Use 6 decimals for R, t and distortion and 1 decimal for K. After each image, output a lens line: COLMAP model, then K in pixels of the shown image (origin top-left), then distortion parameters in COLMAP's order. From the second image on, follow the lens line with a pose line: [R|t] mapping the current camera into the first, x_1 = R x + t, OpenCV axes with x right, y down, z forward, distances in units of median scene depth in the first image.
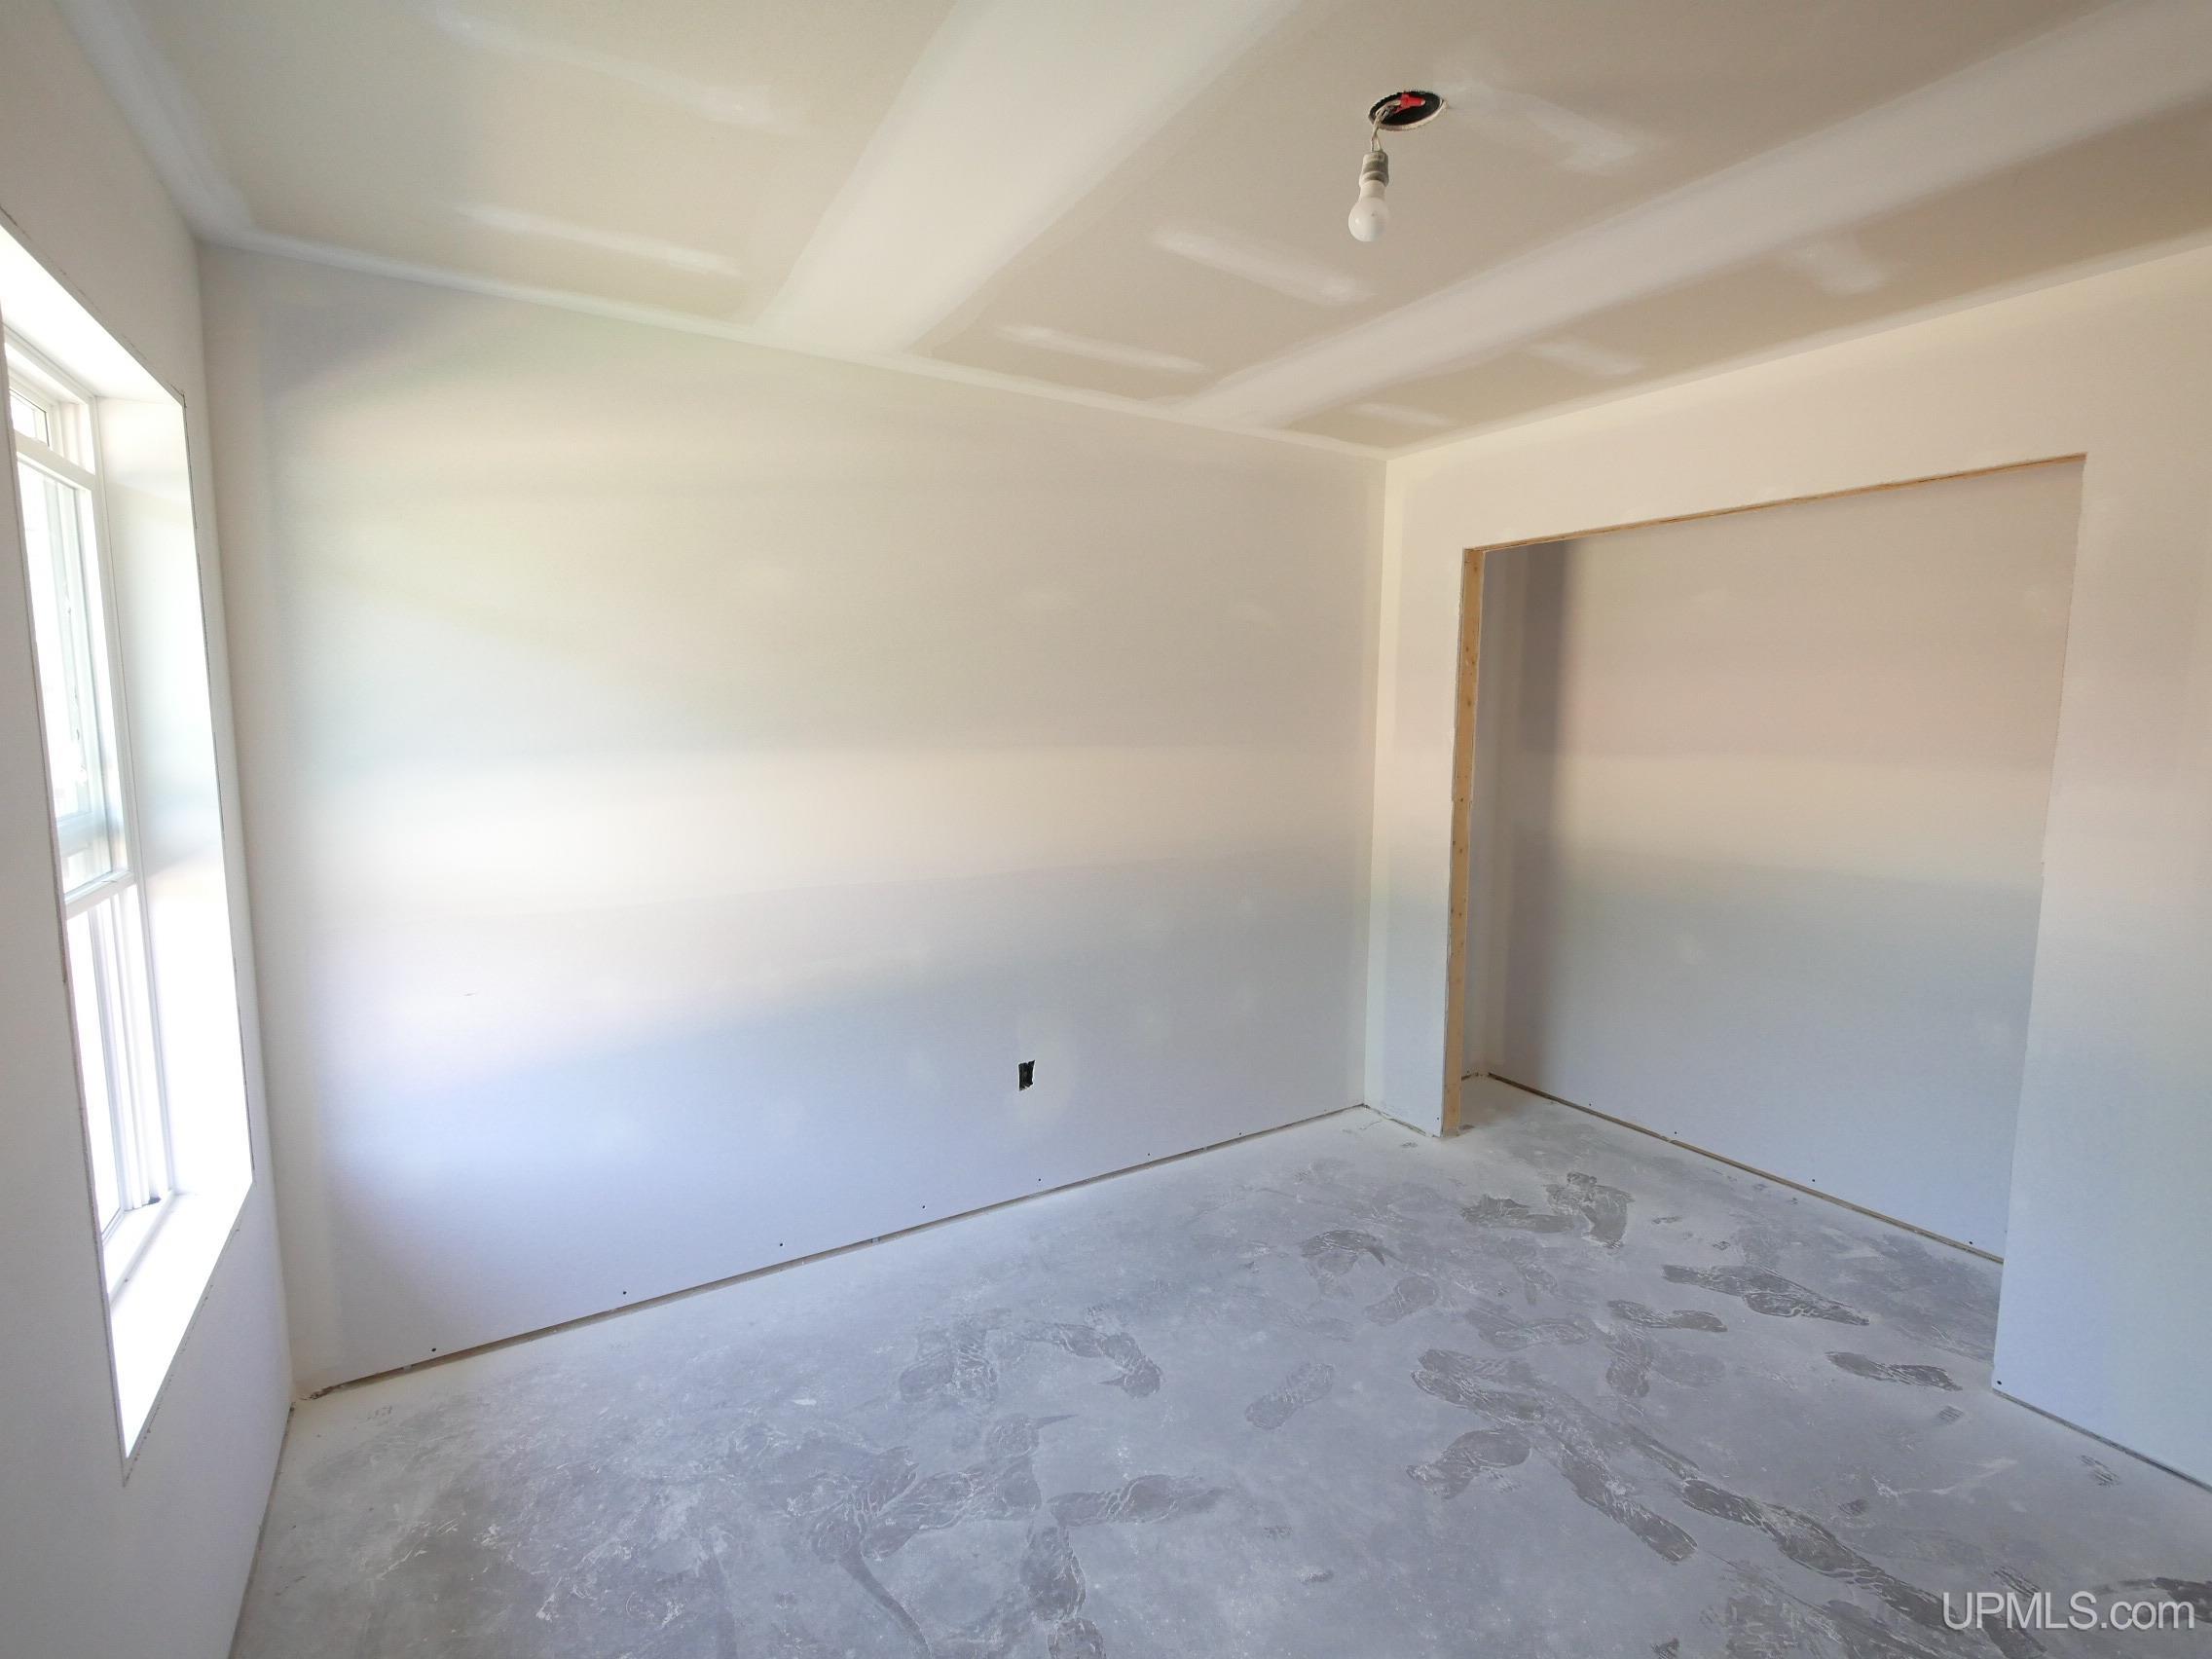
lens RADIAL K [[1020.8, 0, 1102.9], [0, 1020.8, 820.0], [0, 0, 1]] dist [-0.000832, 0.000044]
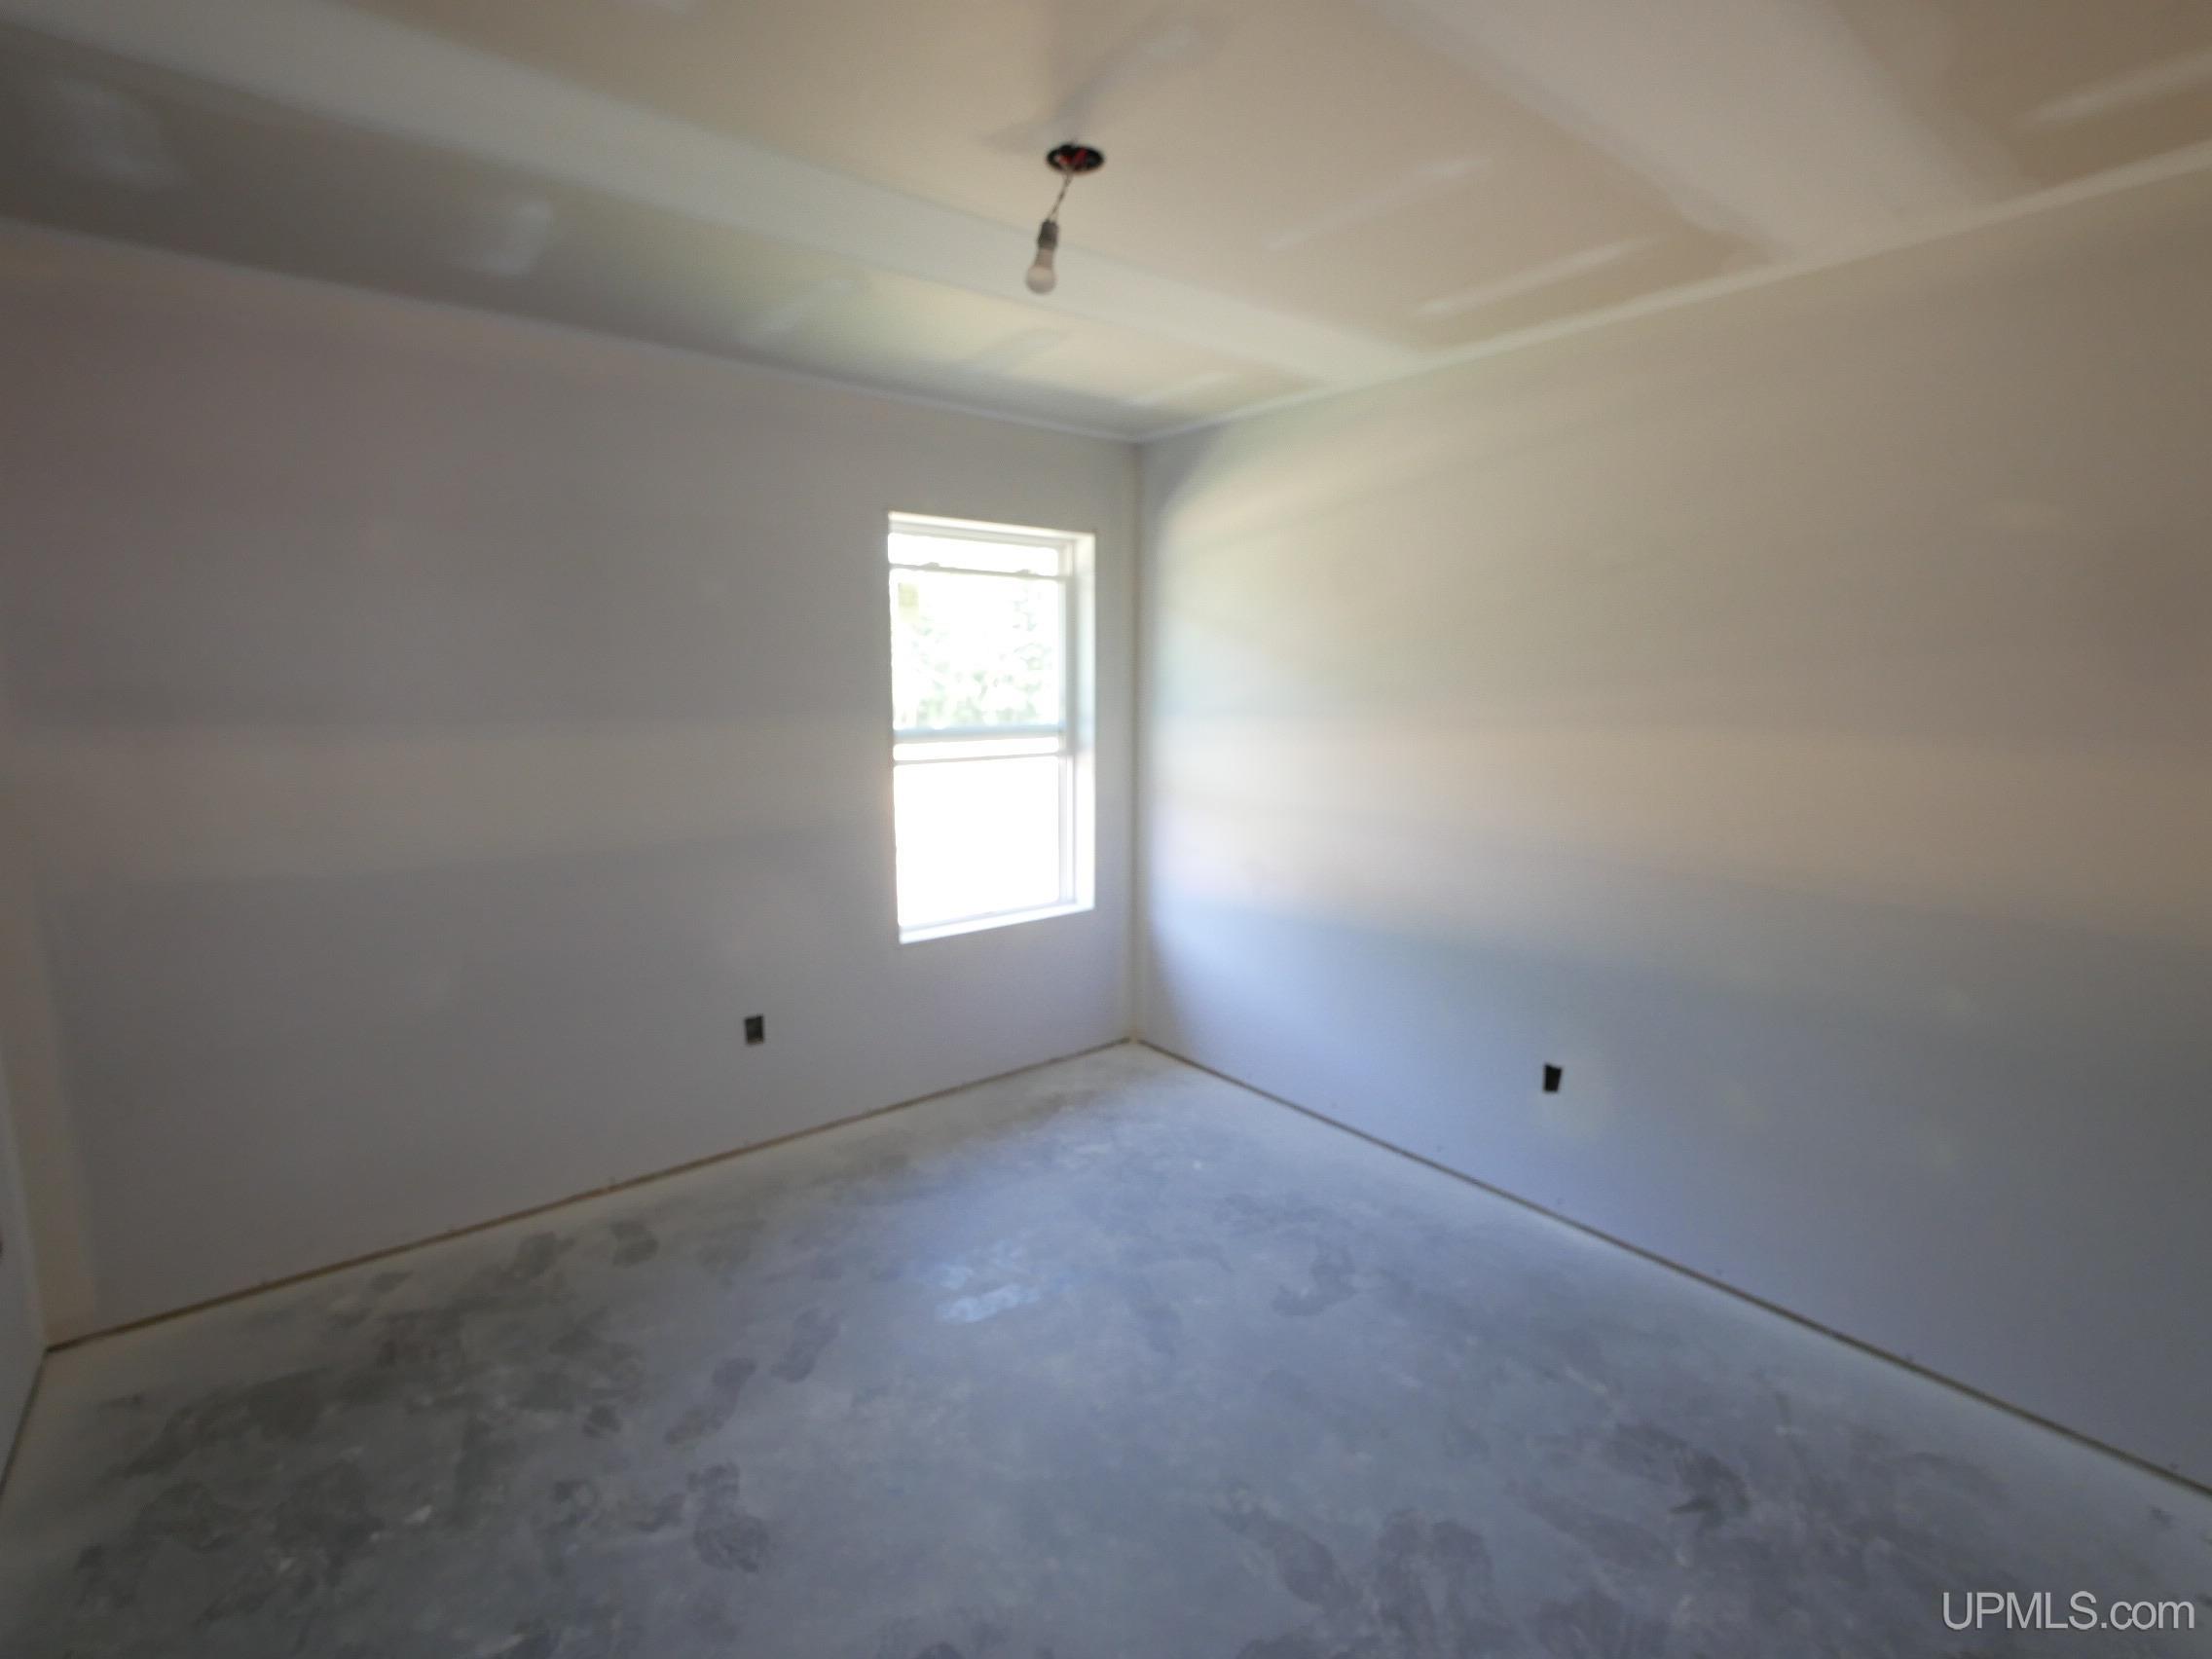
lens RADIAL K [[1020.8, 0, 1102.9], [0, 1020.8, 820.0], [0, 0, 1]] dist [-0.000832, 0.000044]
pose [[0.129709, 0.133266, -0.982556, 0.976695], [-0.113710, 0.986389, 0.118774, -0.057061], [0.985011, 0.096320, 0.143097, 0.587764]]
